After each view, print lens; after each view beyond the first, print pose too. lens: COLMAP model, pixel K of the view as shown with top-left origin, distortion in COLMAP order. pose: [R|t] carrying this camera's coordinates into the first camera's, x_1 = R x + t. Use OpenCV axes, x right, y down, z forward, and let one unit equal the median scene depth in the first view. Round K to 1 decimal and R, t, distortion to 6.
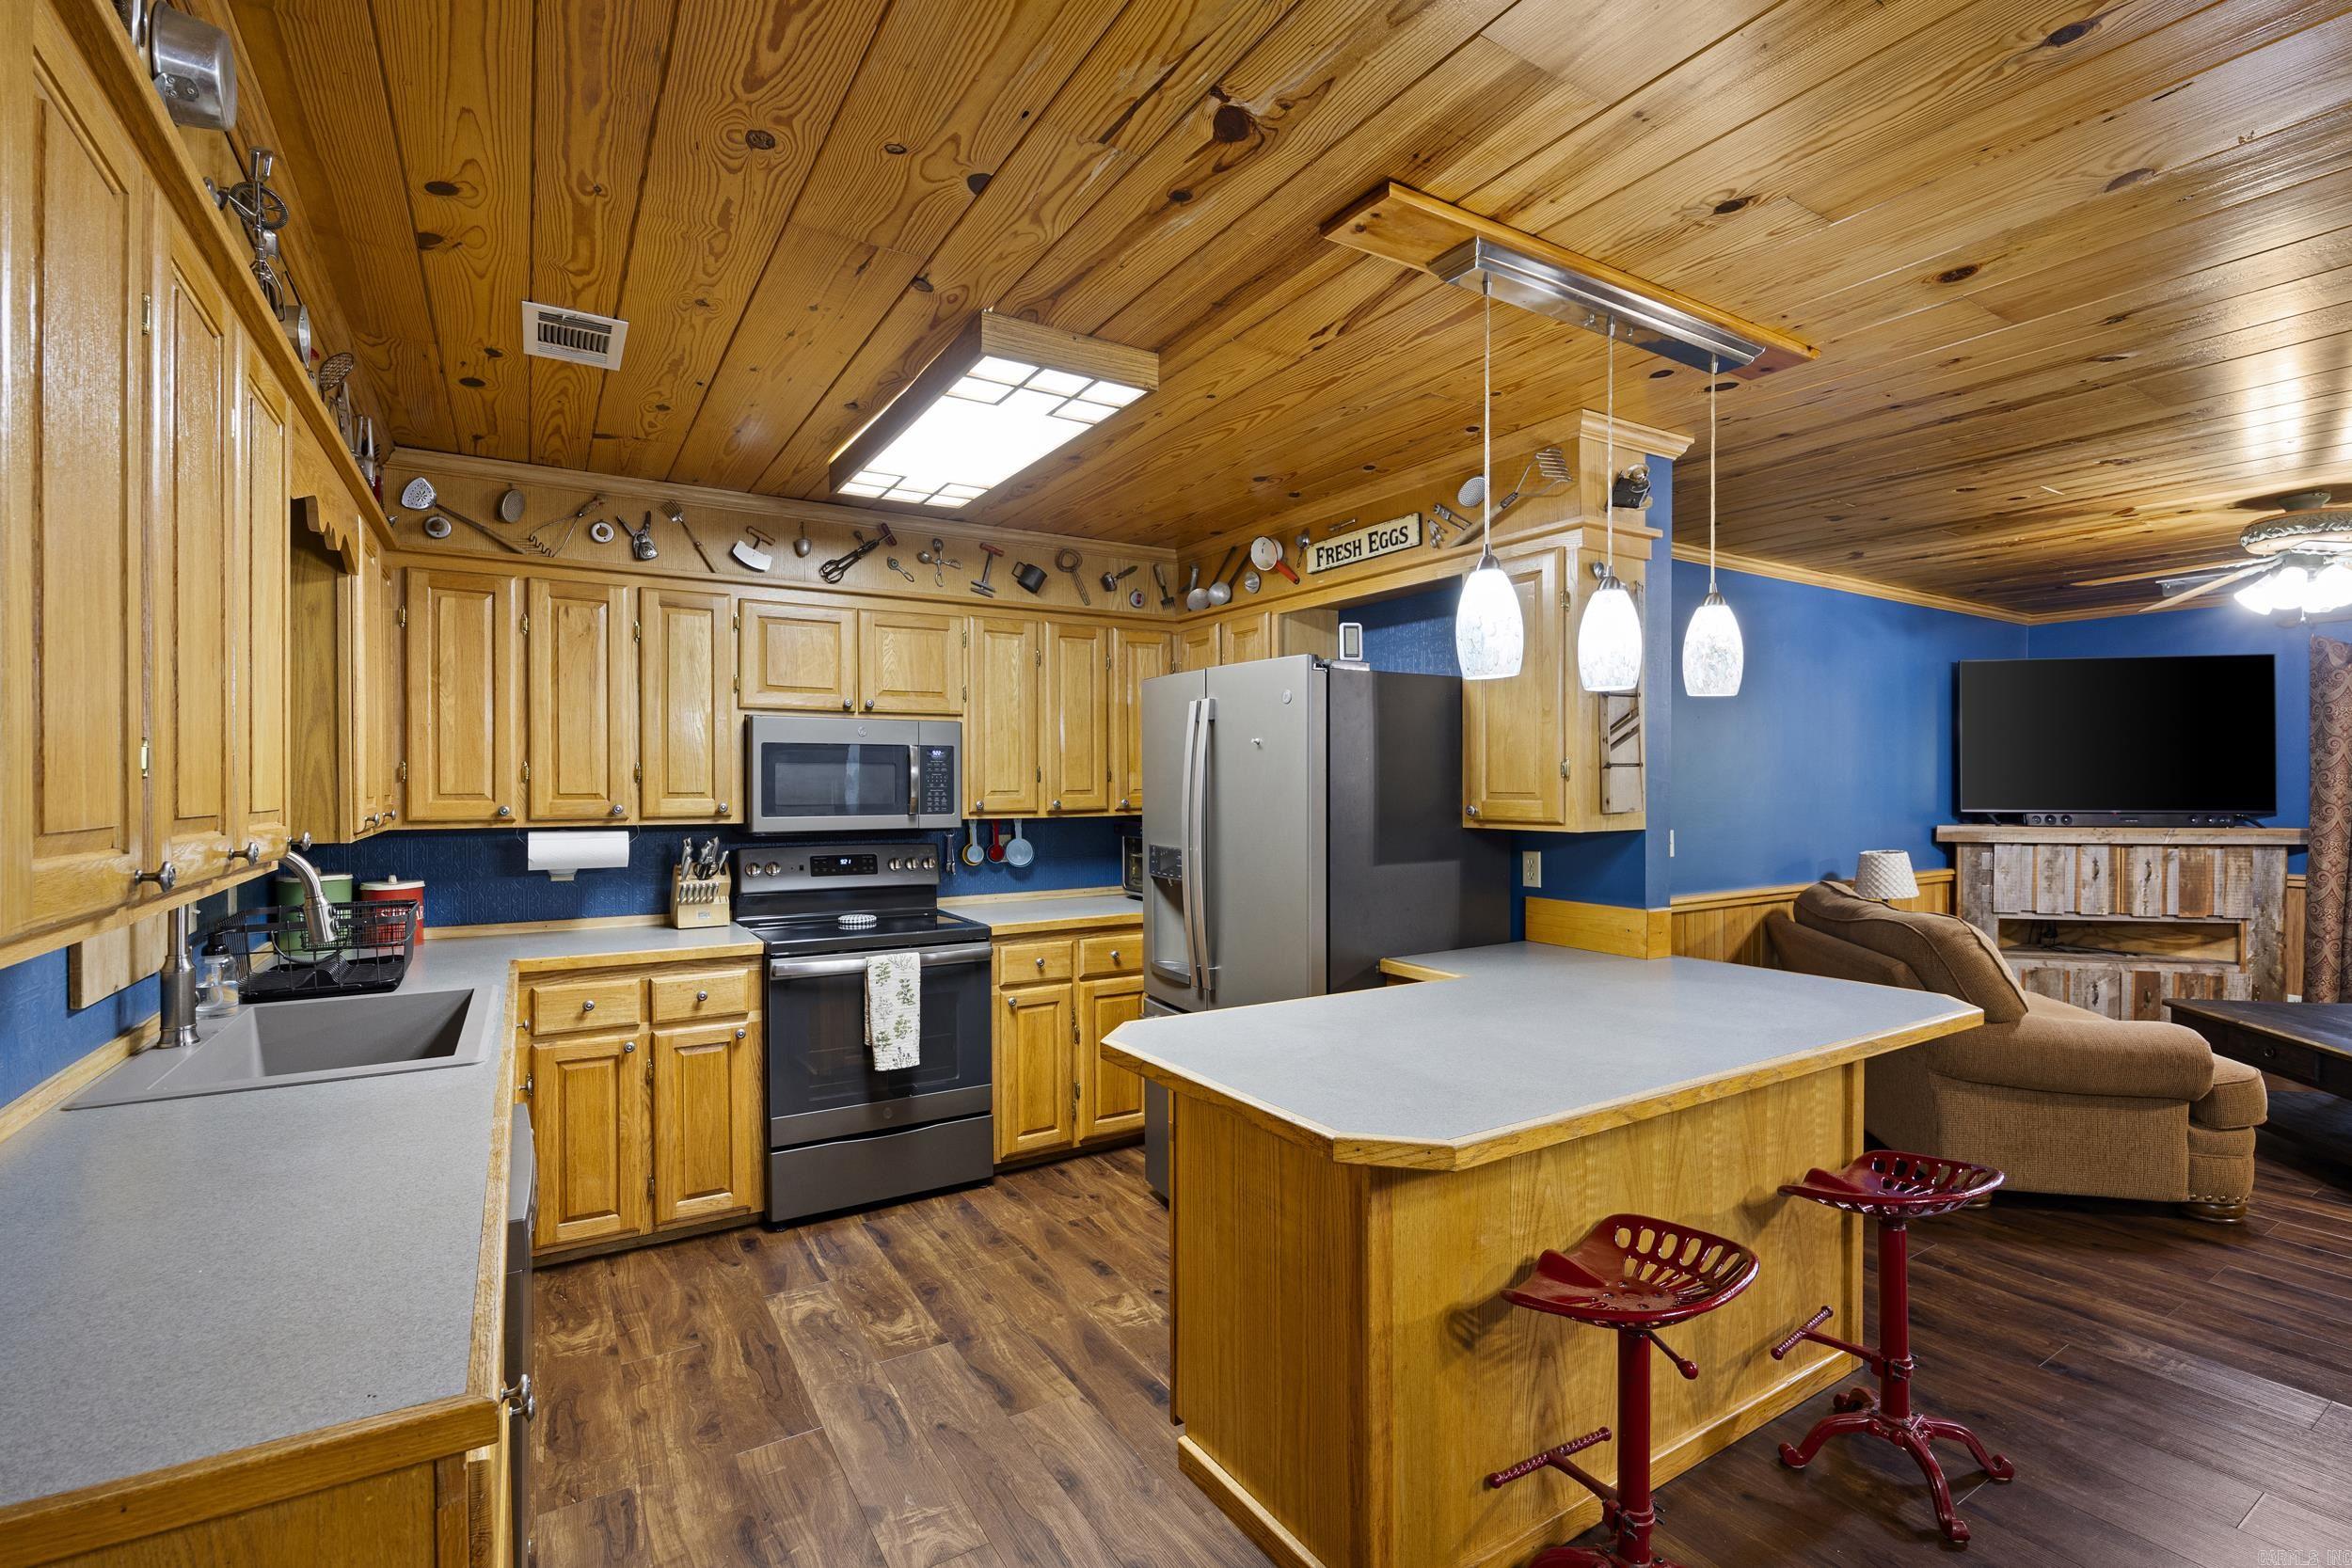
lens RADIAL K [[1057.2, 0, 1205.3], [0, 1057.2, 788.4], [0, 0, 1]] dist [-0.002621, 0.000831]
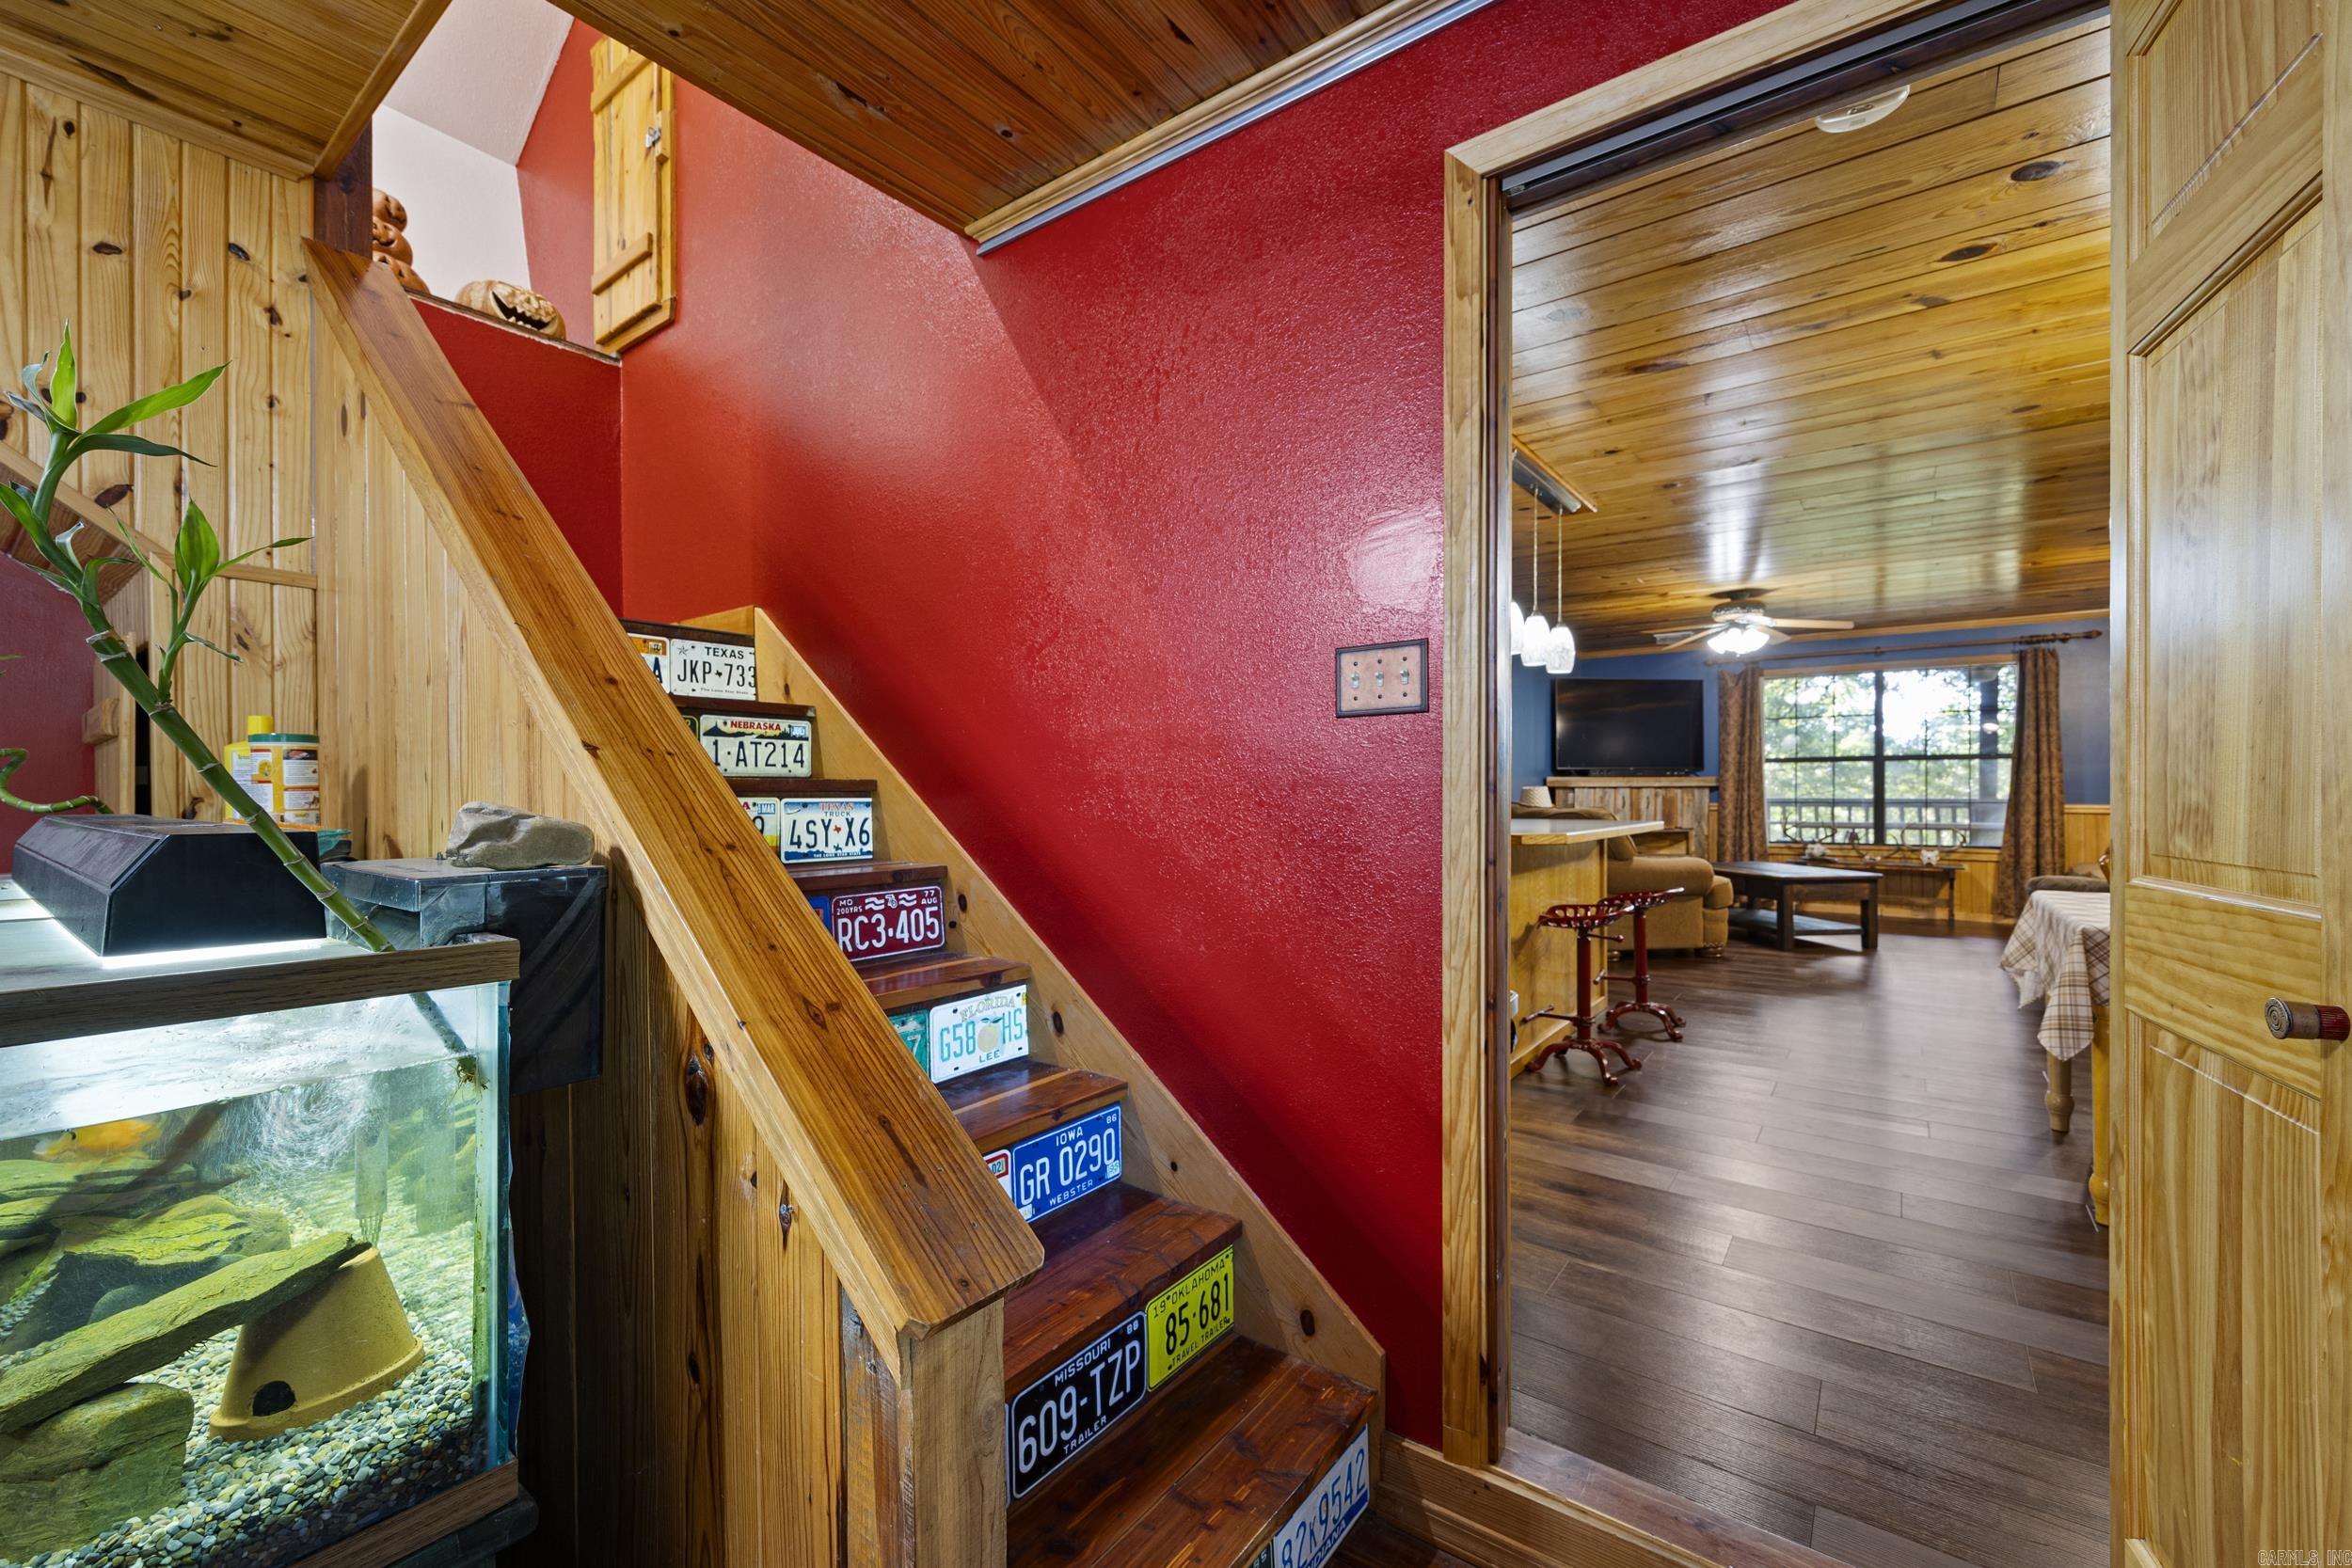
lens RADIAL K [[955.6, 0, 1183.2], [0, 955.6, 784.7], [0, 0, 1]] dist [-0.000091, -0.000791]
pose [[0.938607, 0.001798, 0.344985, -0.473193], [0.002182, 0.999935, -0.011148, 0.085010], [-0.344982, 0.011216, 0.938542, -0.271567]]
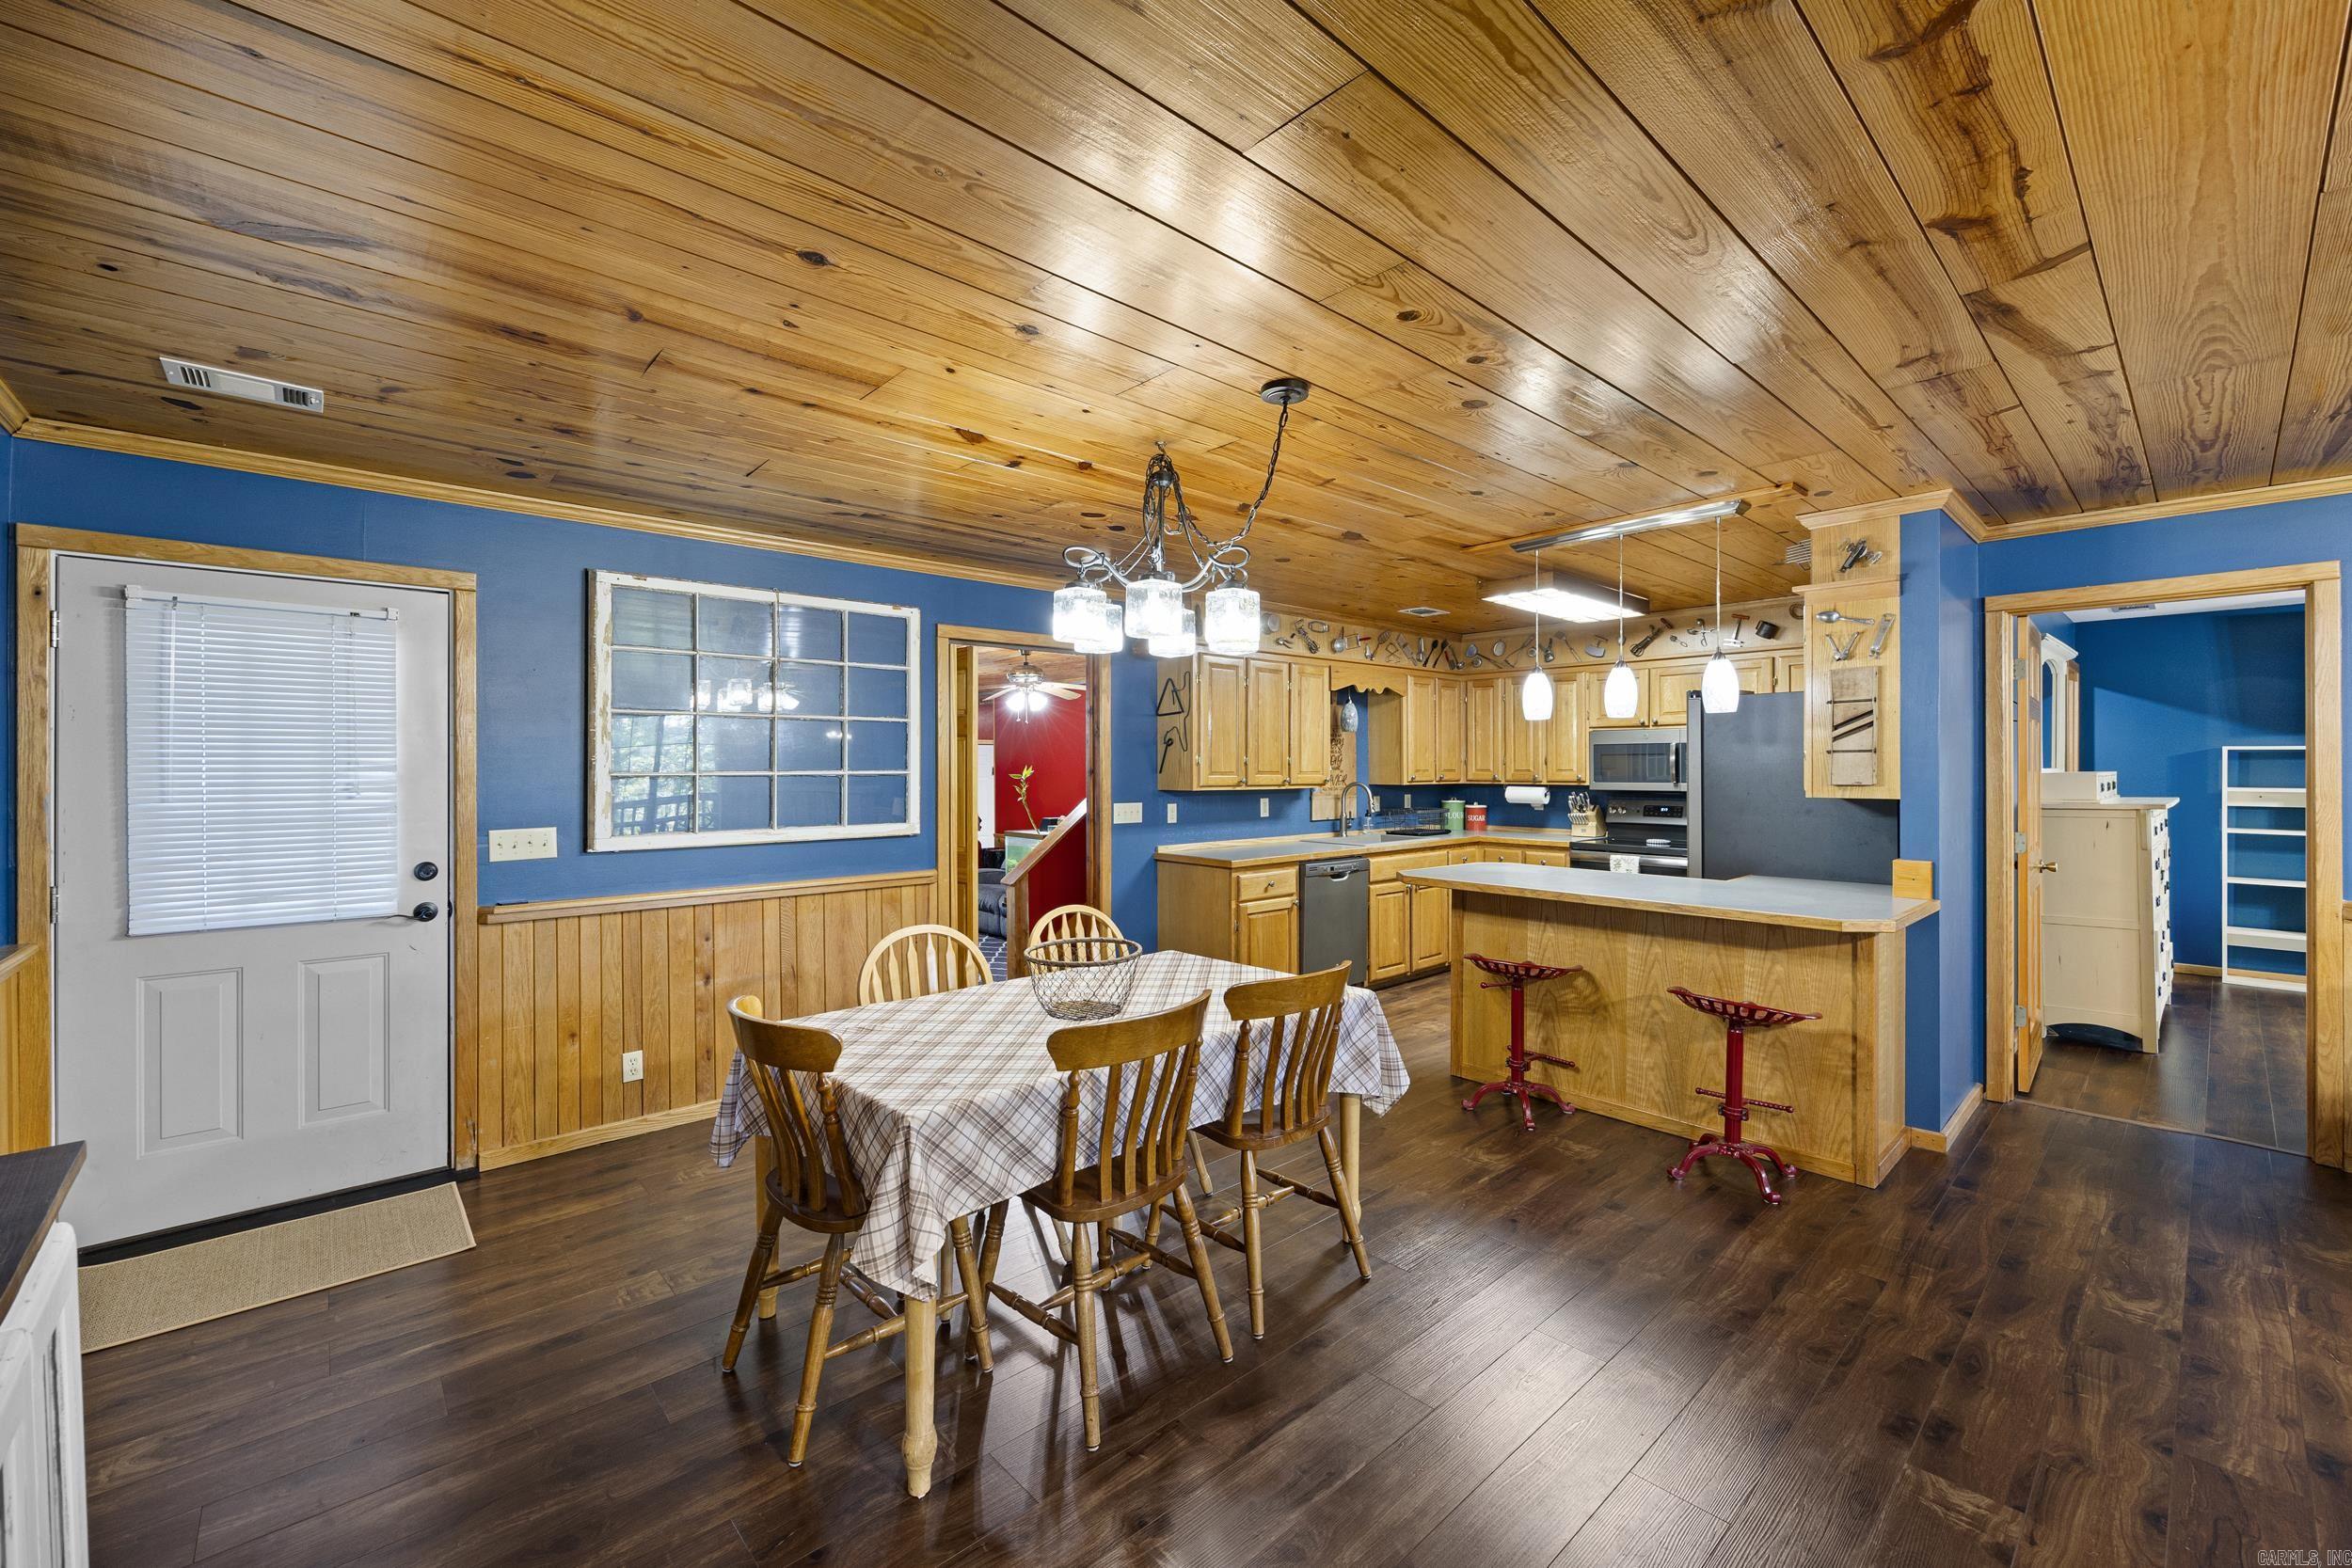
lens RADIAL K [[955.6, 0, 1171.8], [0, 955.6, 769.3], [0, 0, 1]] dist [-0.000091, -0.000791]
pose [[0.161601, 0.003314, -0.986851, 1.039082], [-0.005325, 0.999983, 0.002486, 0.002422], [0.986842, 0.004854, 0.161616, -0.058705]]
